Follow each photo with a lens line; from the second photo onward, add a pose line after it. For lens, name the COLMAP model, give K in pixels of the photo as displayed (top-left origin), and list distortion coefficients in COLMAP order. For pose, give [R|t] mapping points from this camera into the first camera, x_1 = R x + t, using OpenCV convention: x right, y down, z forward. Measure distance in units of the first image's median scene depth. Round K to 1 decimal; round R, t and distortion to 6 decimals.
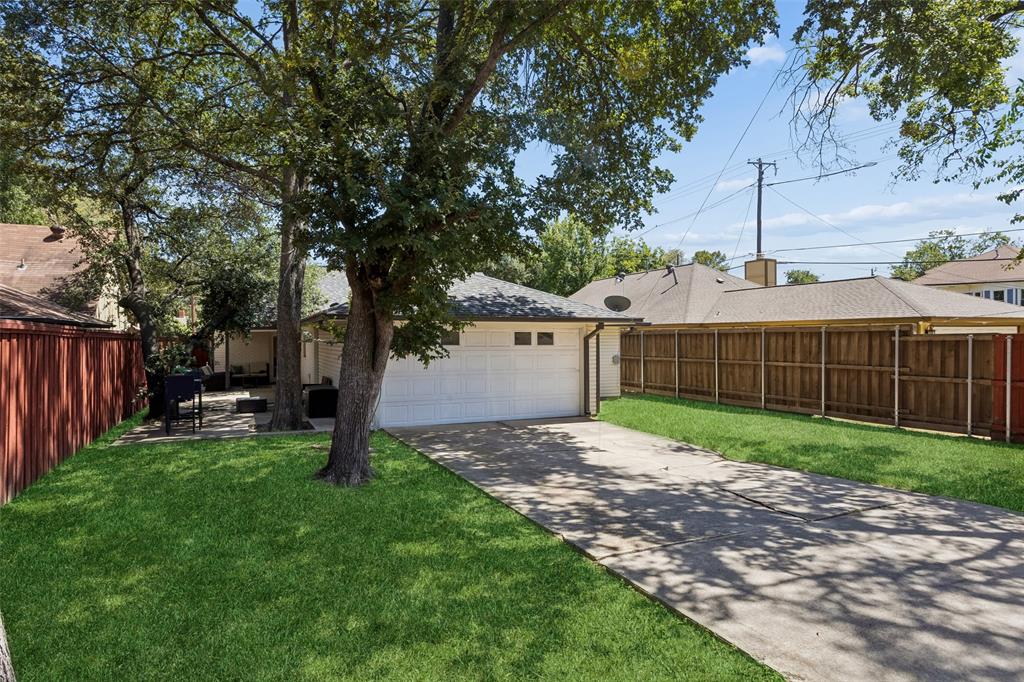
lens RADIAL K [[598.5, 0, 512.6], [0, 598.5, 341.3], [0, 0, 1]] dist [0.000818, 0.000250]
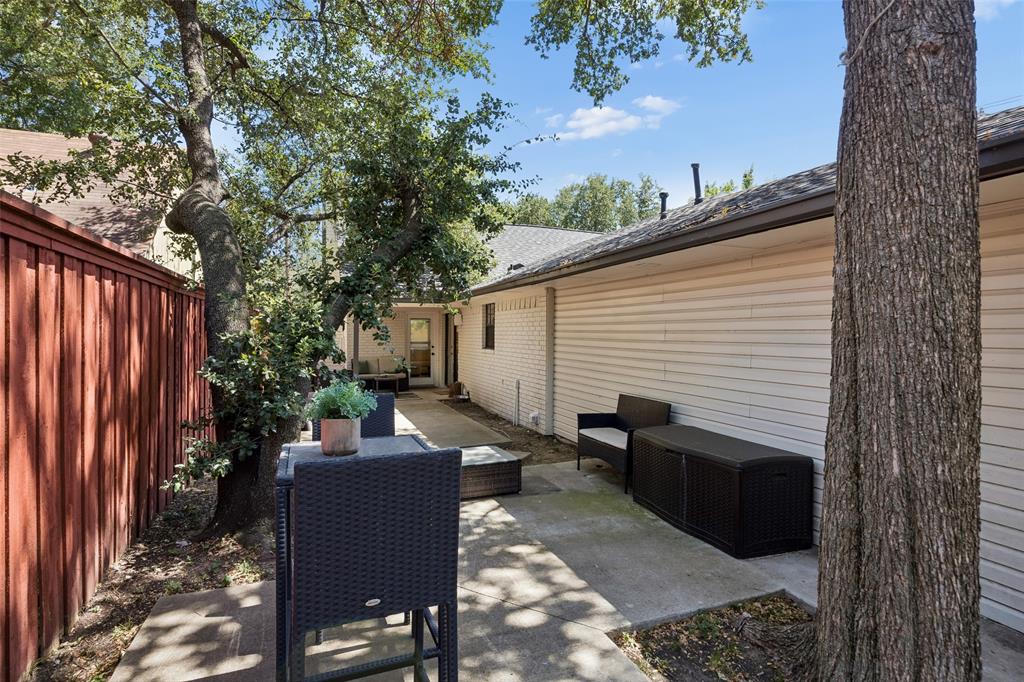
lens RADIAL K [[561.7, 0, 510.9], [0, 561.7, 340.3], [0, 0, 1]] dist [-0.001264, -0.000157]
pose [[0.995256, 0.019167, -0.095381, -0.263214], [-0.018985, 0.999816, 0.002816, 0.014078], [0.095417, -0.000992, 0.995437, 0.445882]]
